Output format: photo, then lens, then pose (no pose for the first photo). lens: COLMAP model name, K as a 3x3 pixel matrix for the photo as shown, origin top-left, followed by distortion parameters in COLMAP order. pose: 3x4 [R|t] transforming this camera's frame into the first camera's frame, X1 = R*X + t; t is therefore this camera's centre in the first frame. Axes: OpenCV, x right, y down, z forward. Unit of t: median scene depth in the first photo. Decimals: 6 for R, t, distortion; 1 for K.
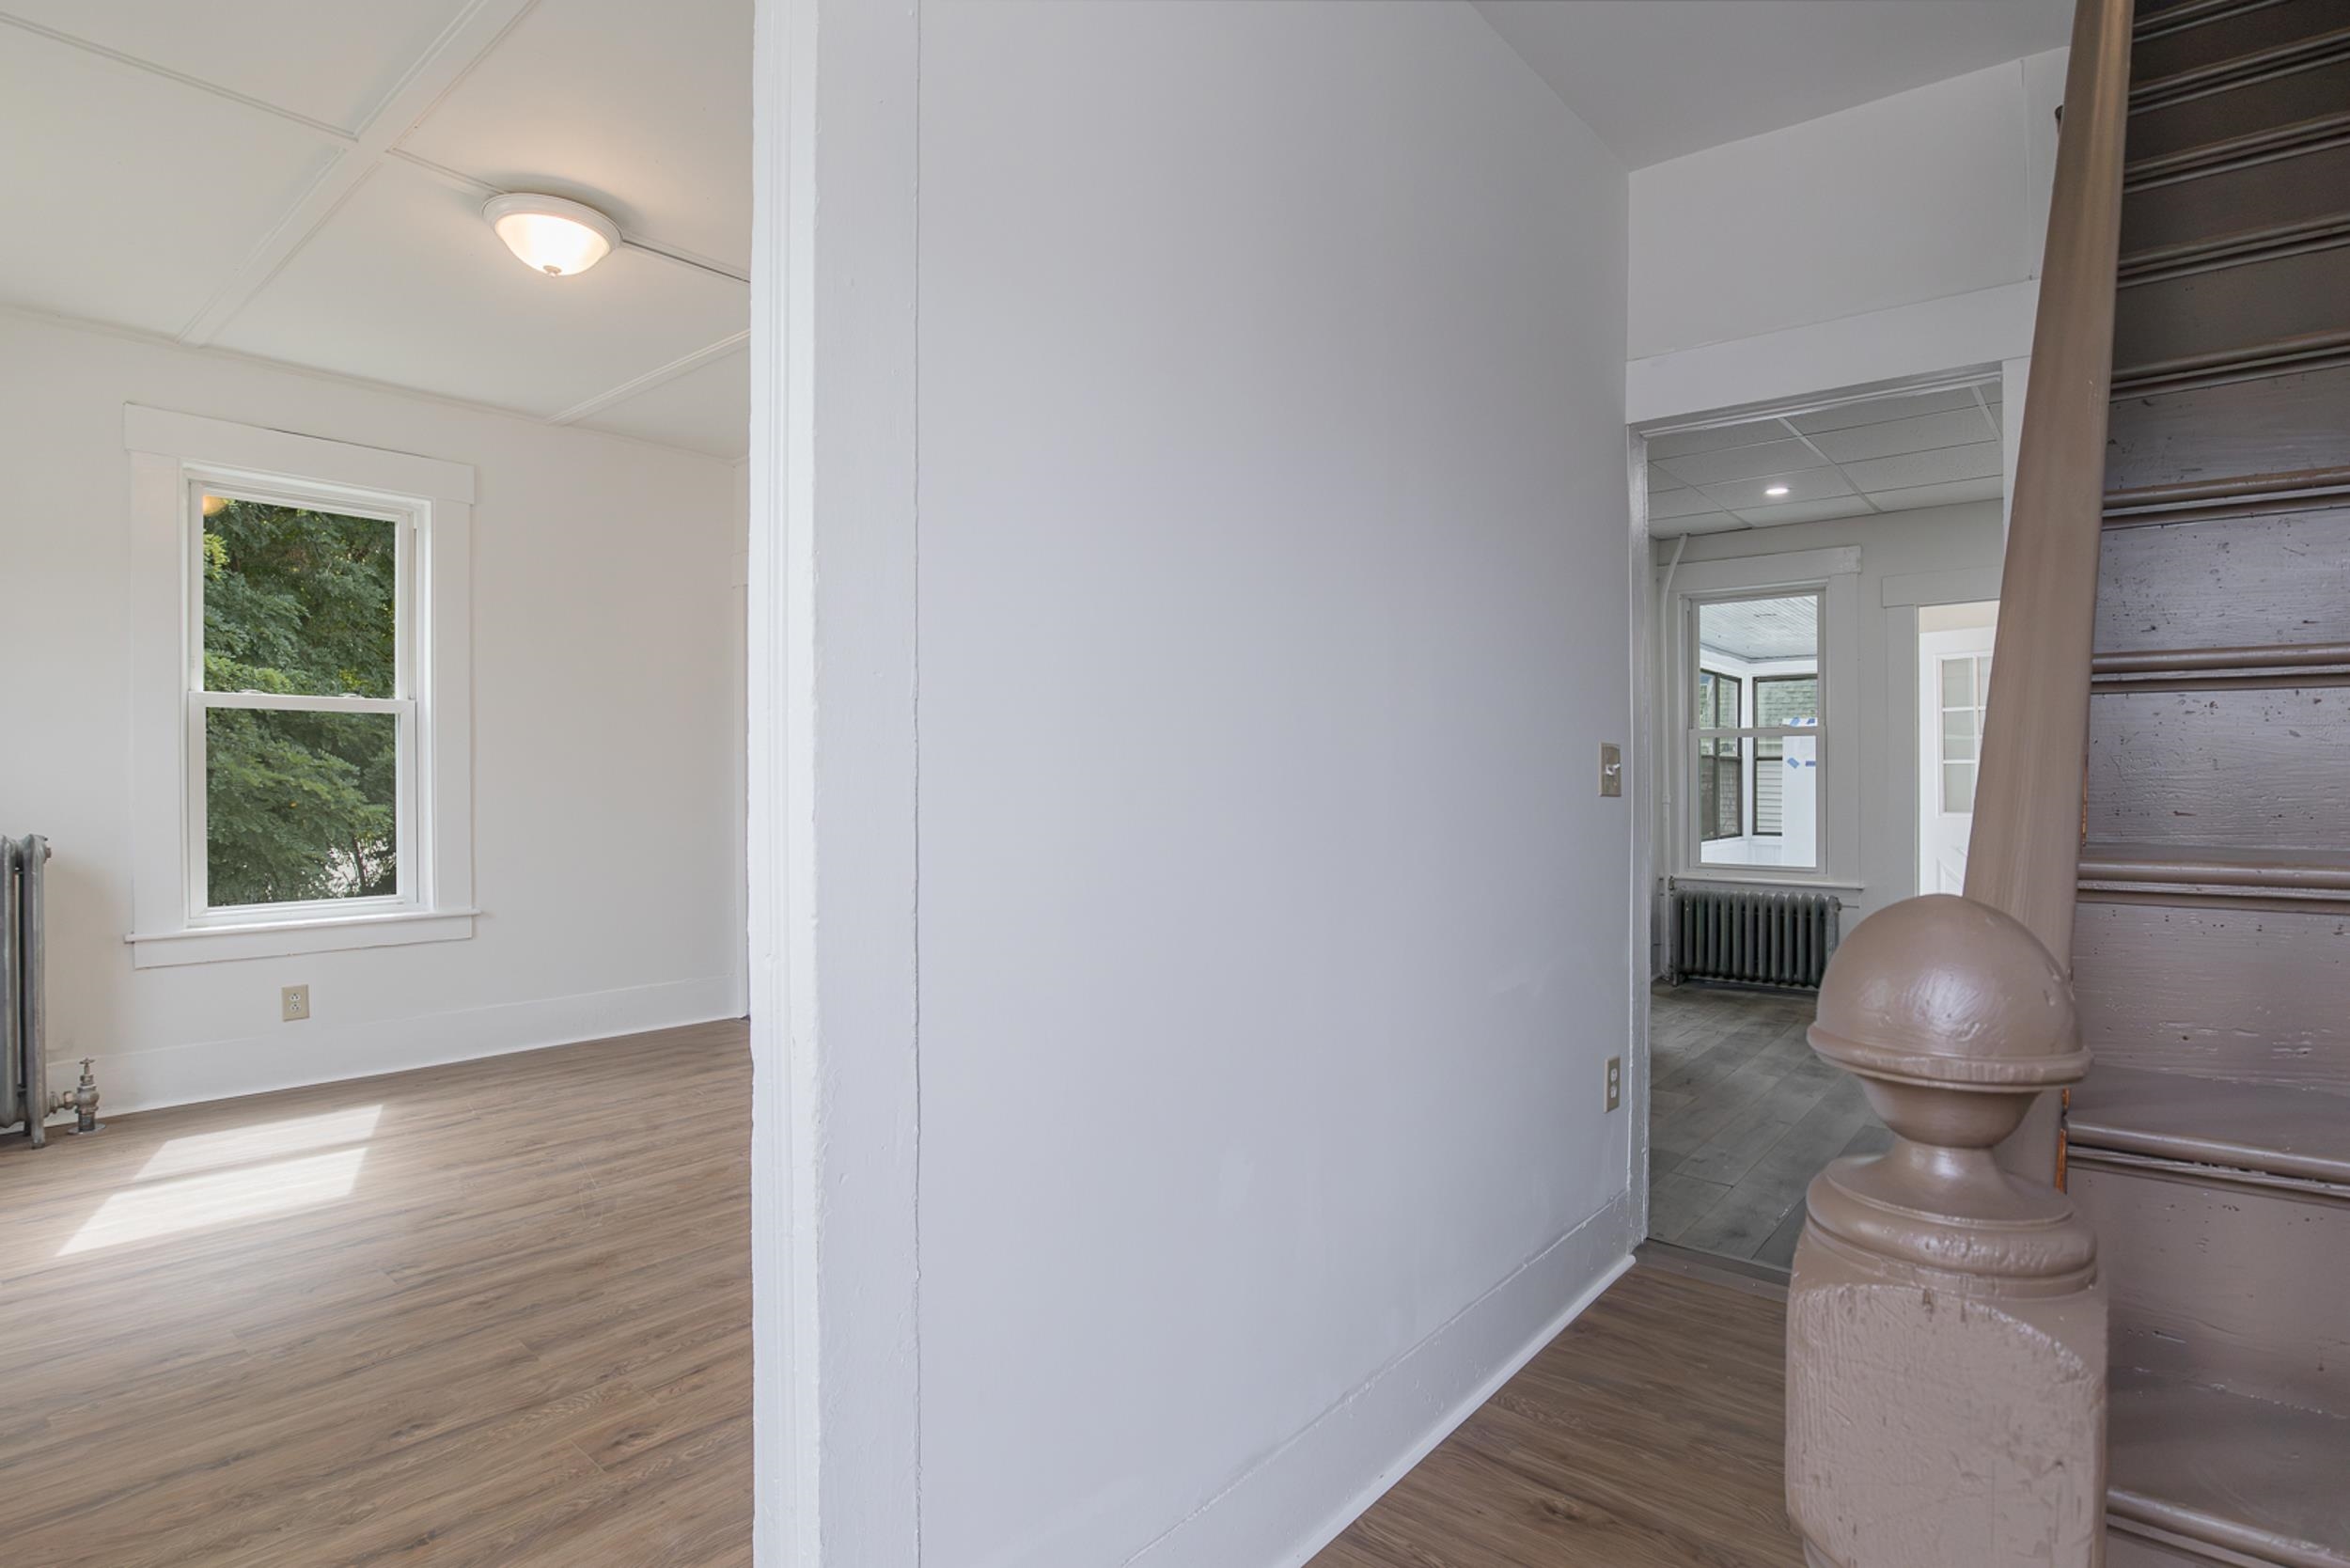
lens RADIAL K [[1179.1, 0, 1180.3], [0, 1179.1, 780.5], [0, 0, 1]] dist [-0.022418, 0.005396]
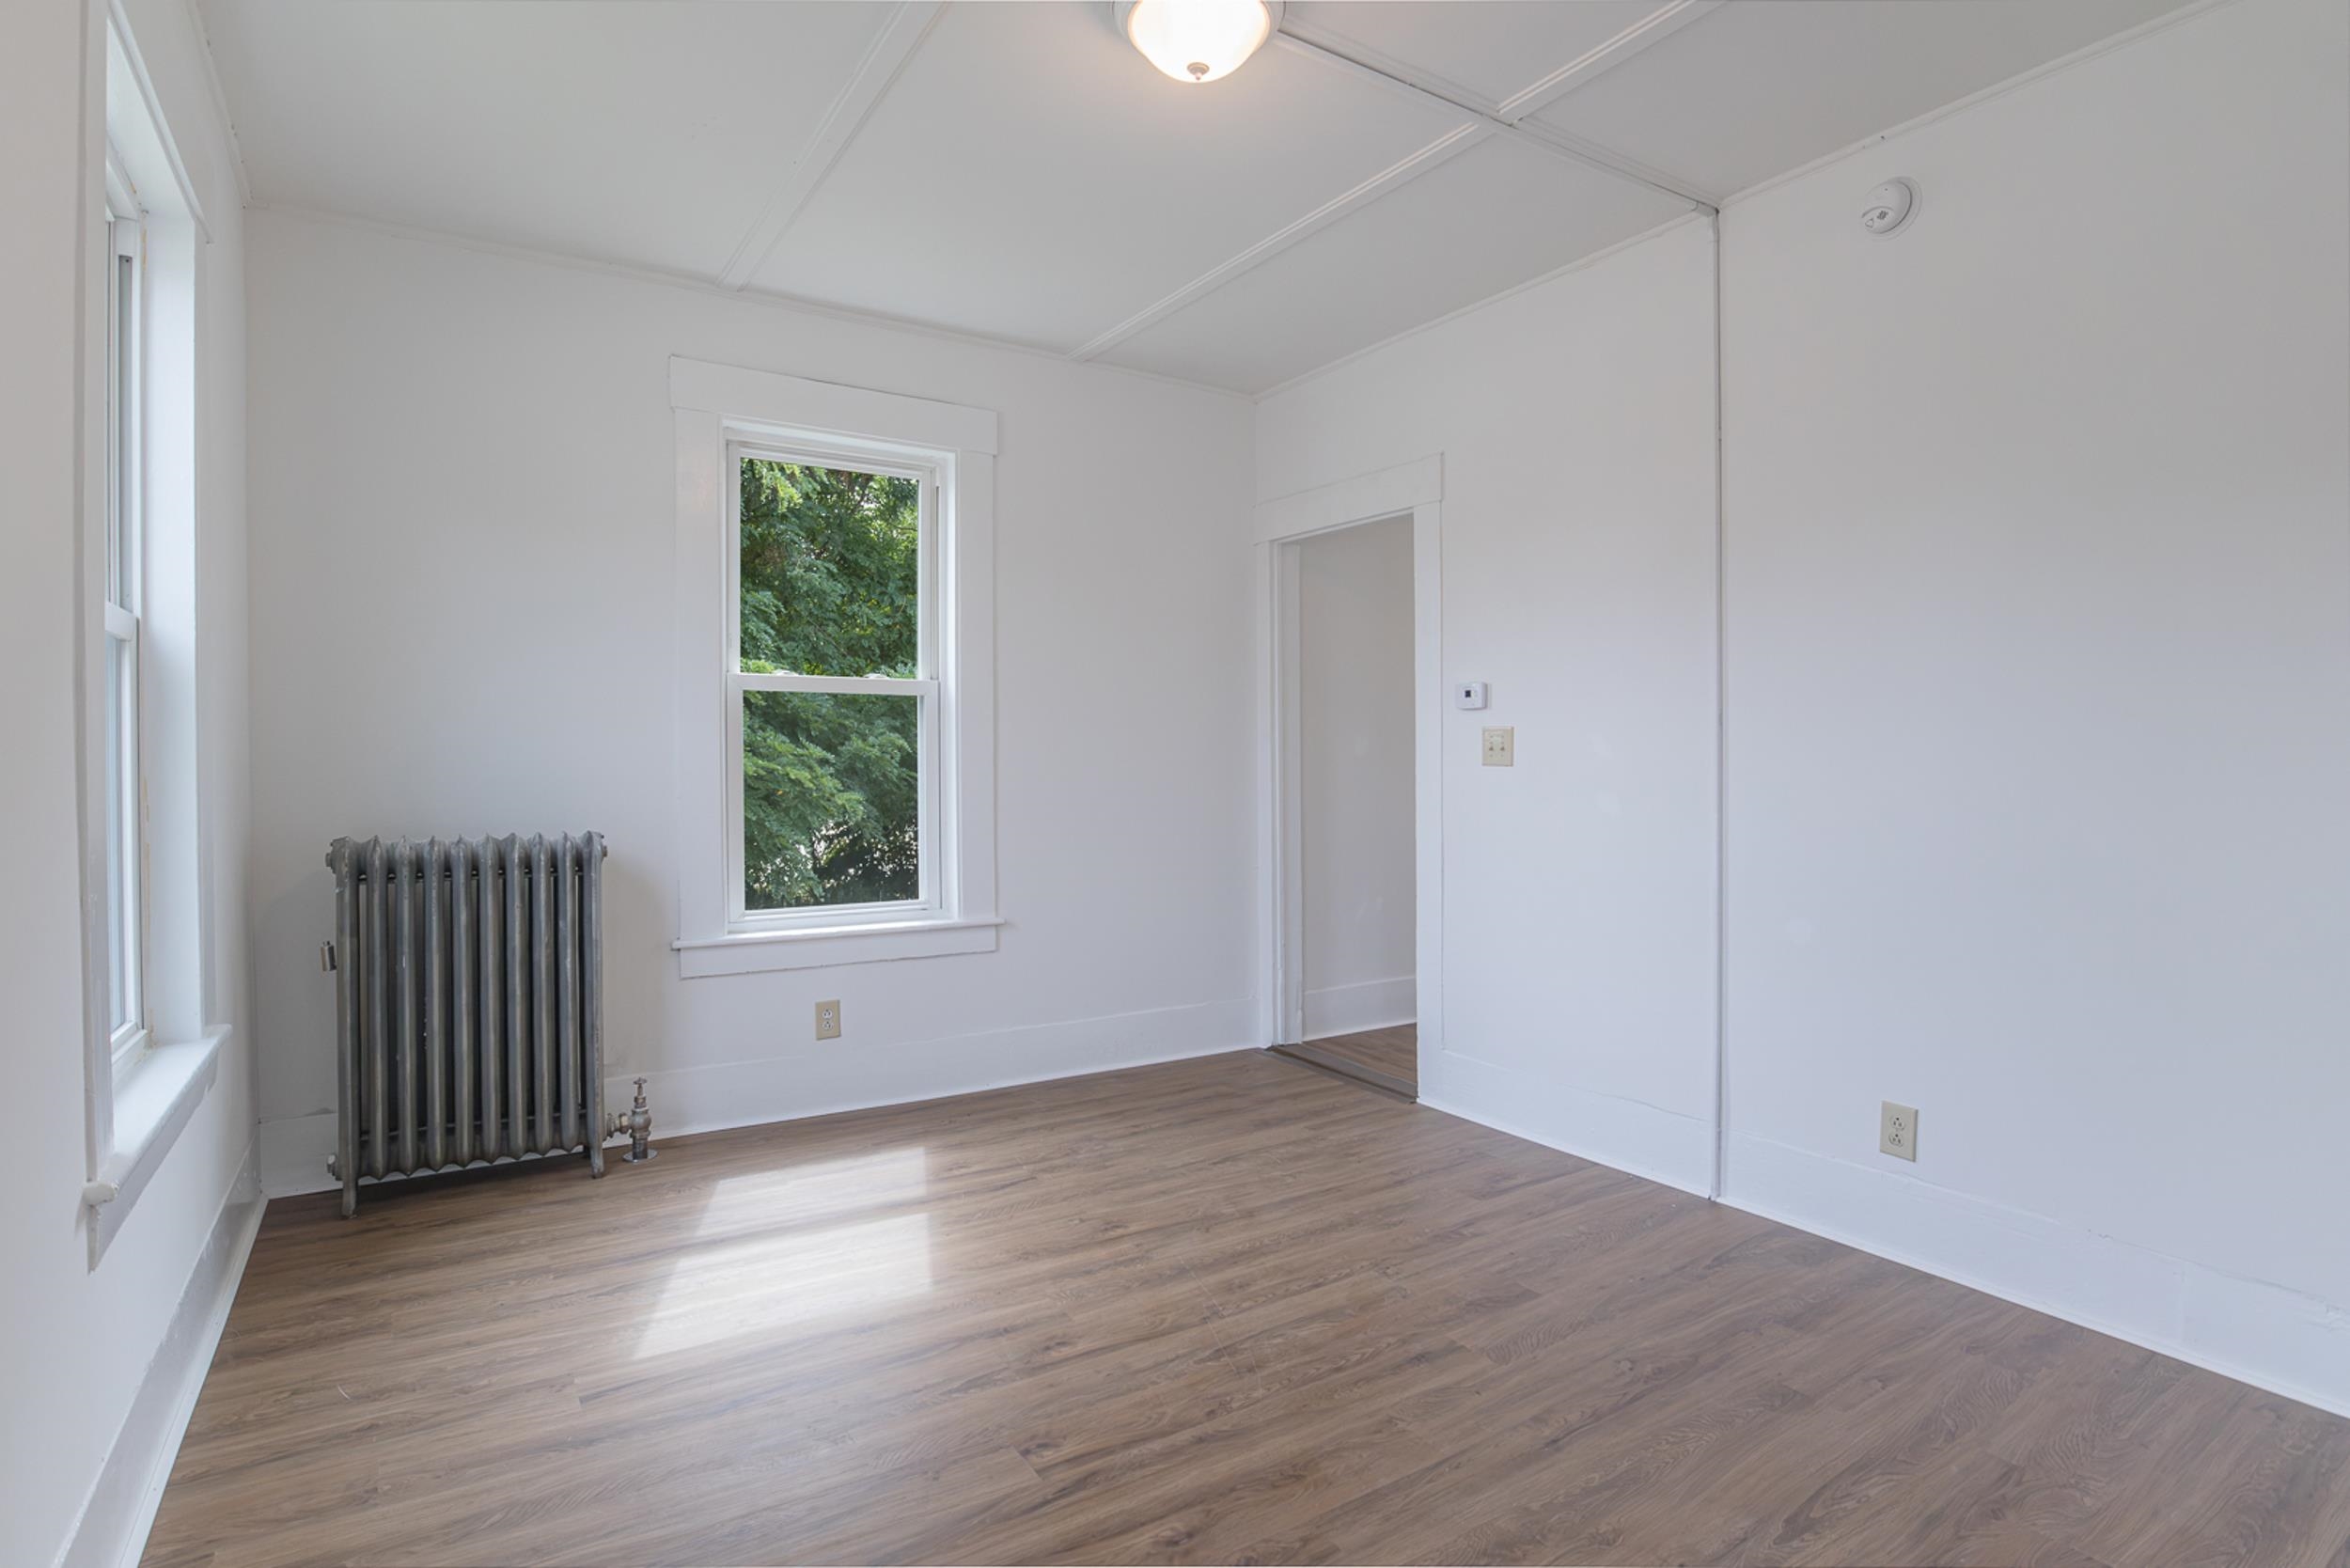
lens RADIAL K [[1179.1, 0, 1193.2], [0, 1179.1, 775.7], [0, 0, 1]] dist [-0.022418, 0.005396]
pose [[0.960959, 0.001880, -0.276685, -0.293722], [0.000251, 0.999971, 0.007669, -0.004355], [0.276691, -0.007439, 0.960930, 0.257917]]
